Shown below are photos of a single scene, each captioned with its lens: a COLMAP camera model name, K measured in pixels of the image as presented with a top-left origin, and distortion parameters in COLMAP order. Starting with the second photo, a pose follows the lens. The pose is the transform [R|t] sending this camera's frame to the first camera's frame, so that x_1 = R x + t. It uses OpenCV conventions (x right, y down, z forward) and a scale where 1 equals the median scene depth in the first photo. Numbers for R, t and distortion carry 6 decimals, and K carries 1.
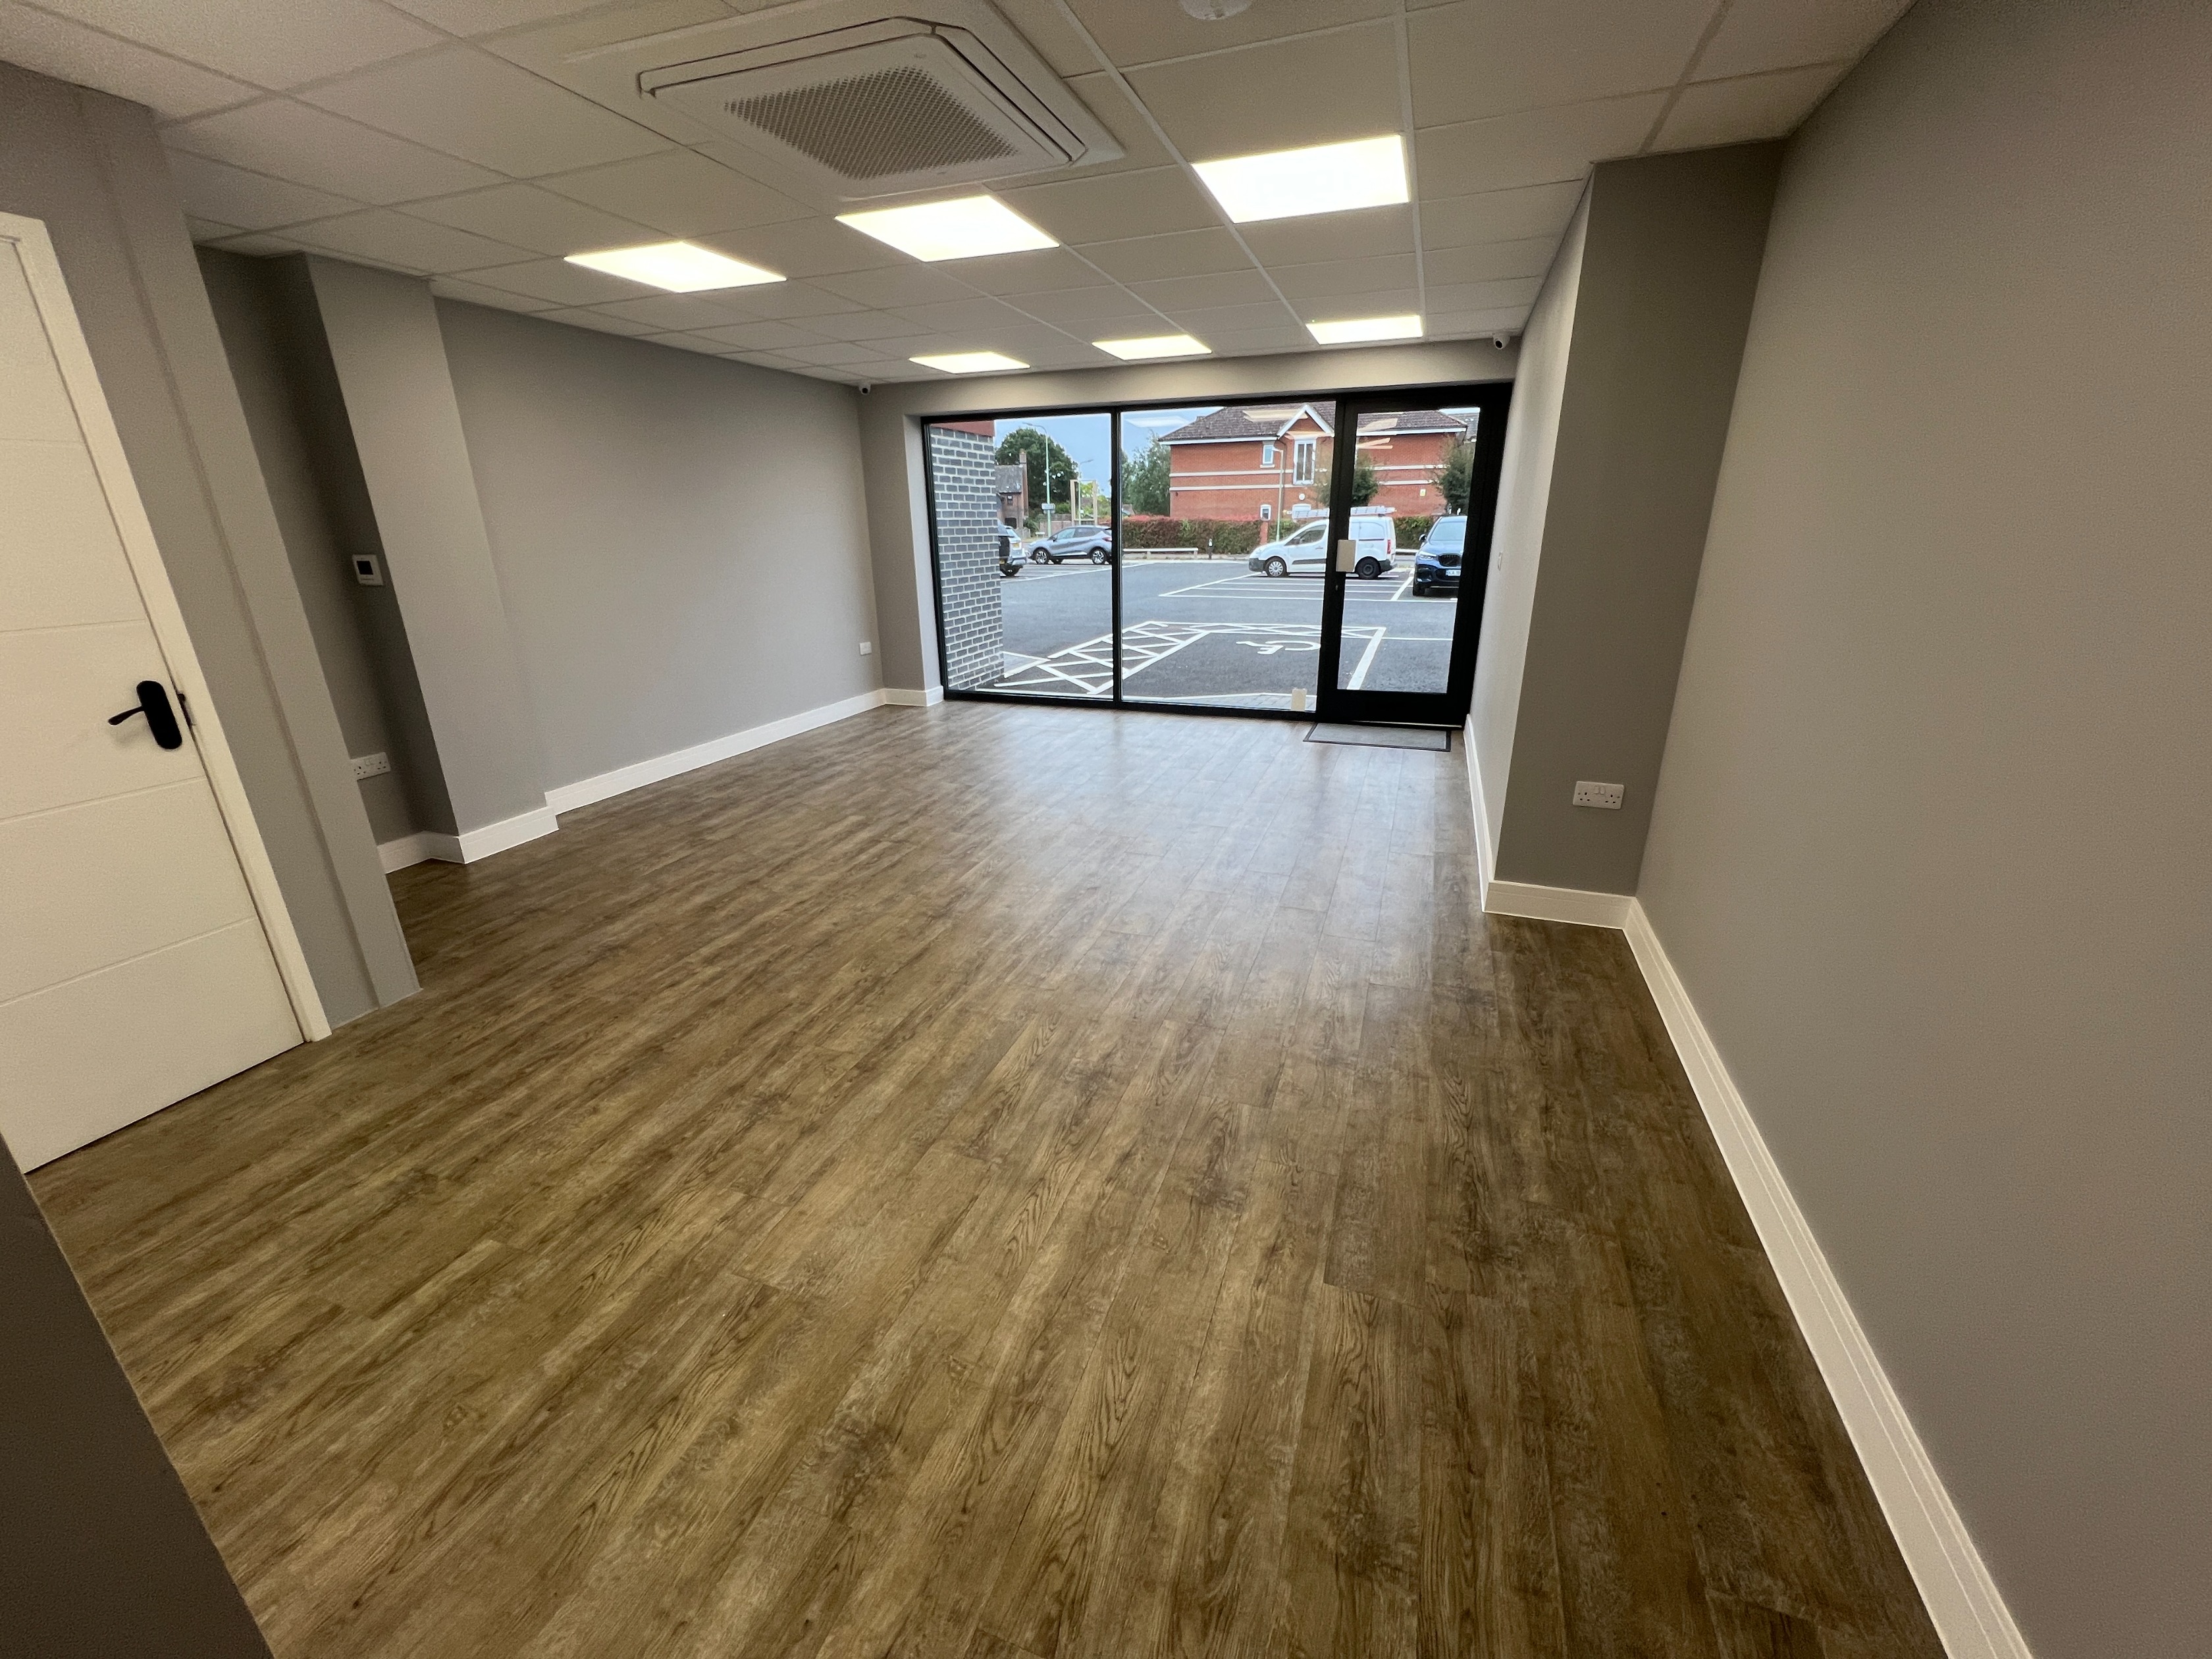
lens RADIAL K [[892.8, 0, 1089.1], [0, 892.8, 835.7], [0, 0, 1]] dist [-0.001193, -0.000111]
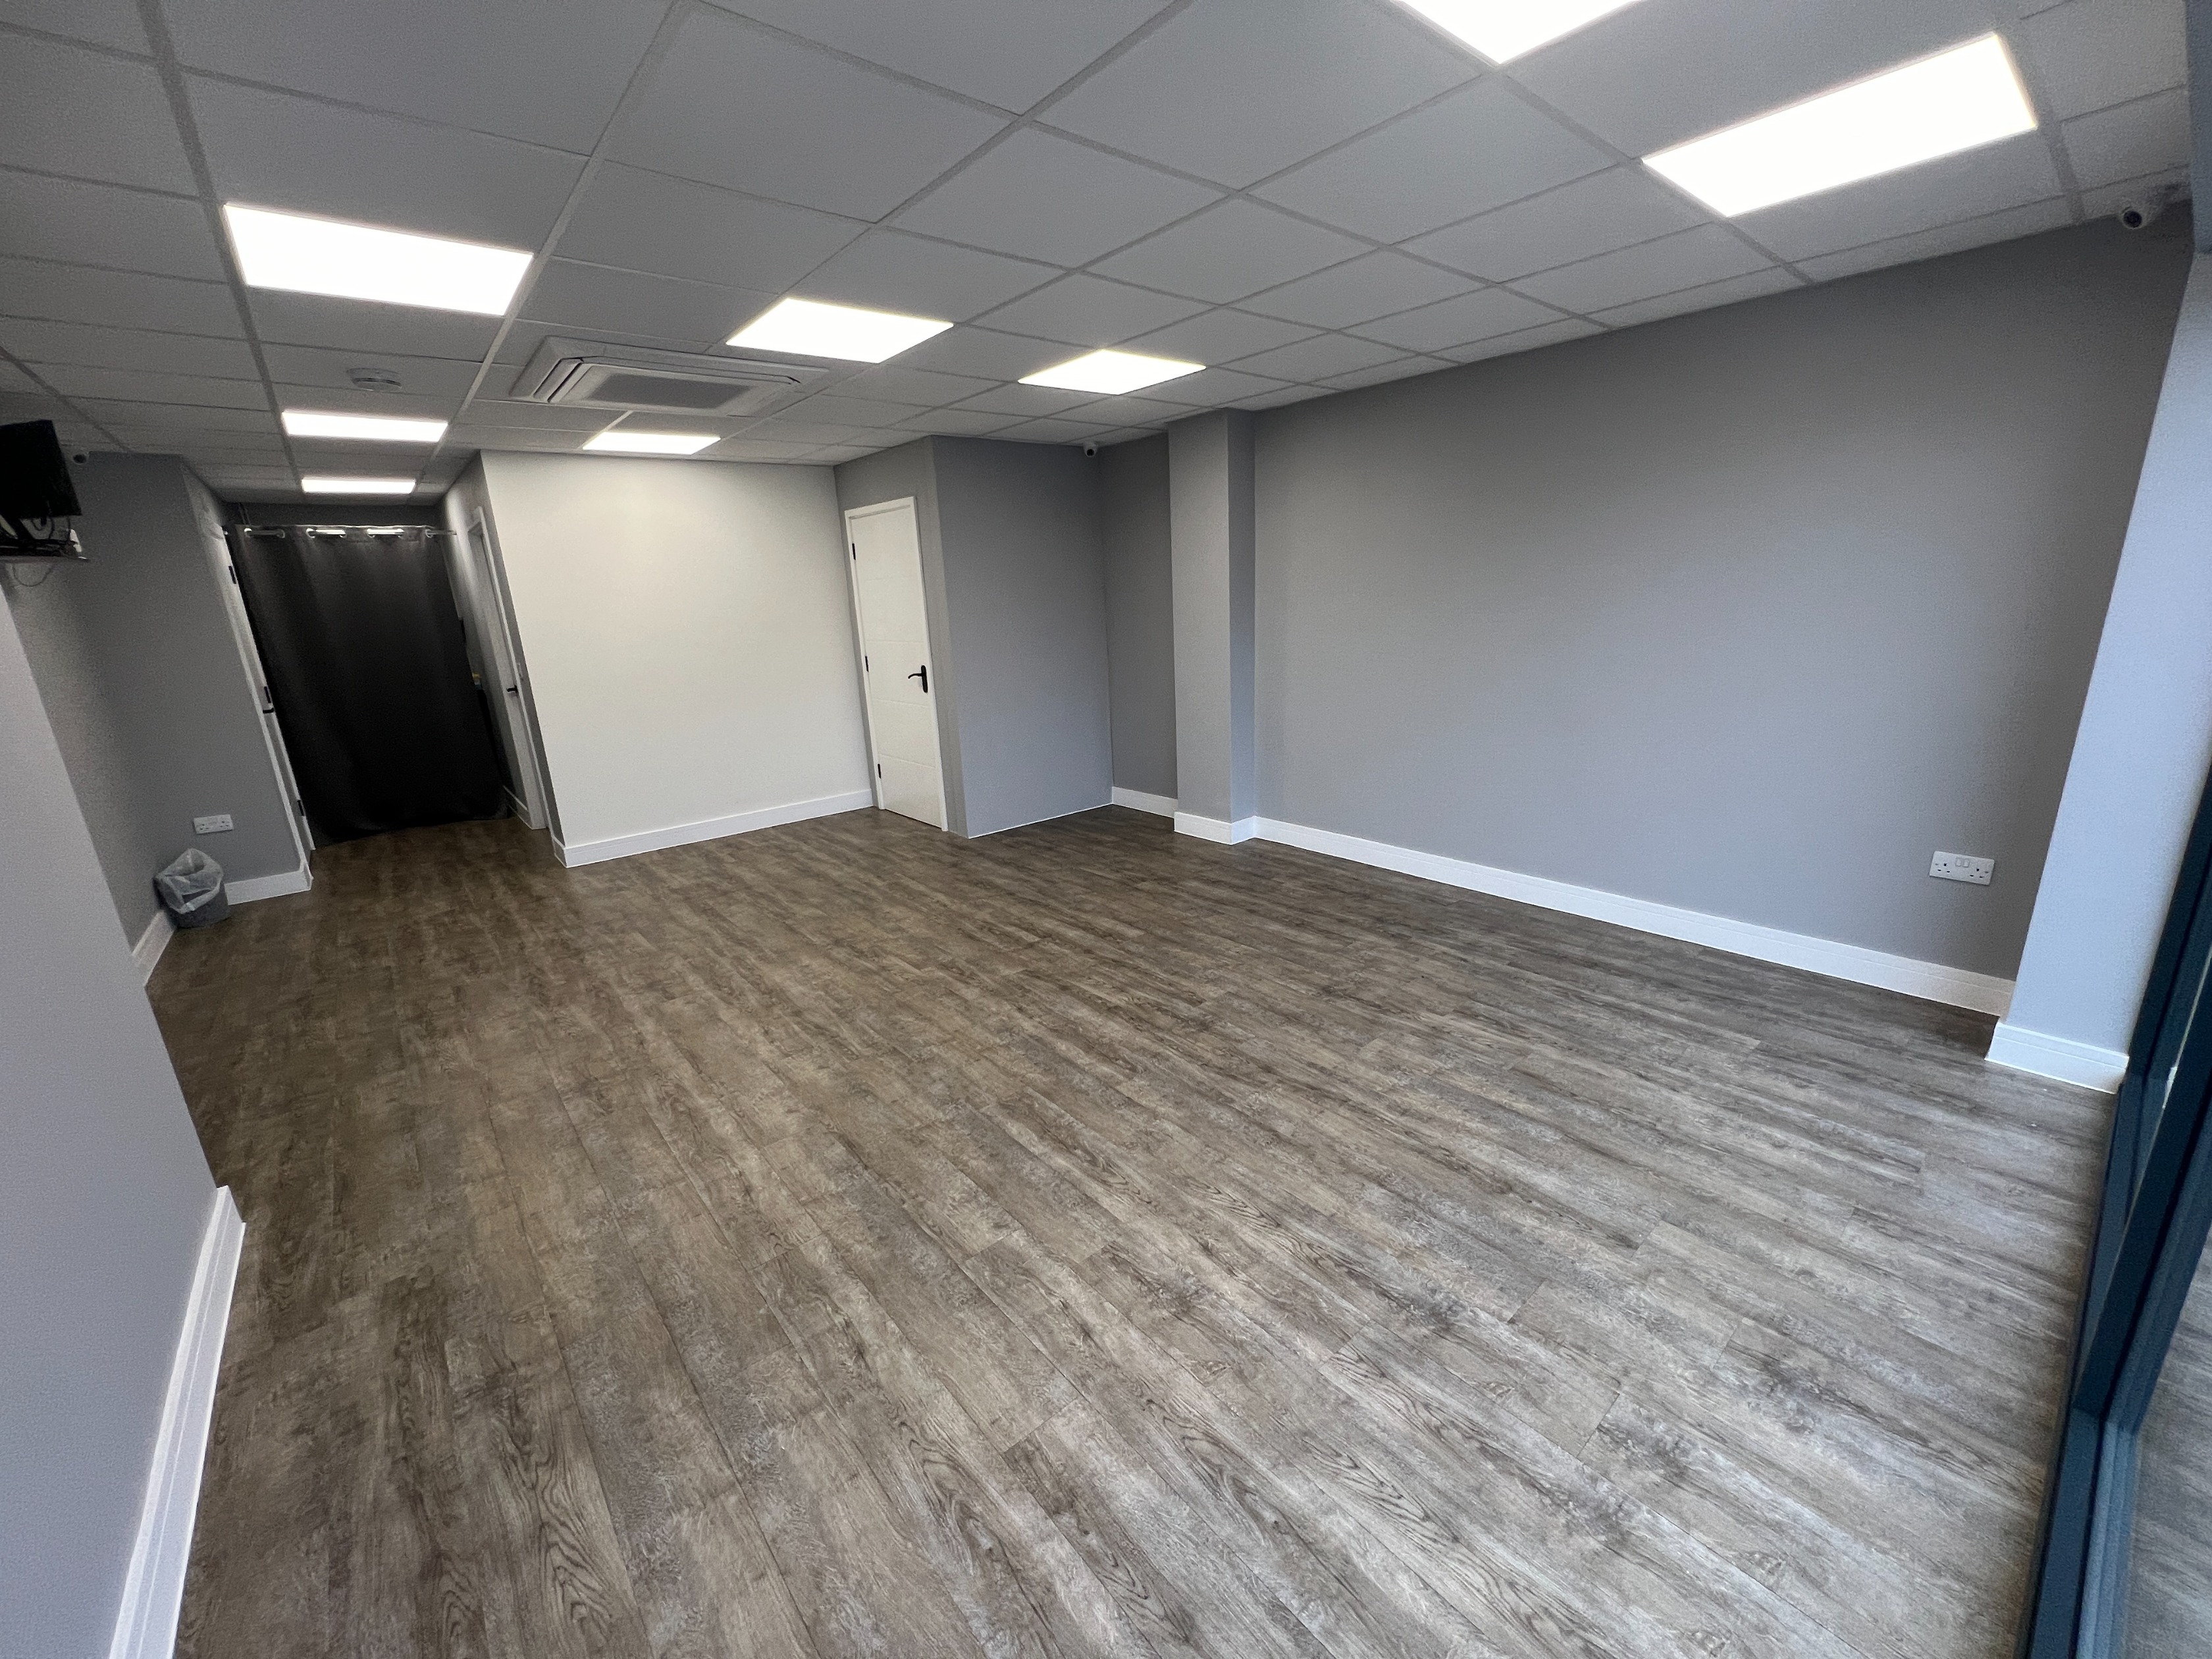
lens RADIAL K [[892.8, 0, 1089.1], [0, 892.8, 835.7], [0, 0, 1]] dist [-0.001193, -0.000111]
pose [[-0.505374, 0.266430, -0.820739, 0.514892], [-0.240391, 0.870015, 0.430449, -0.536193], [0.828740, 0.414836, -0.375635, 1.441559]]
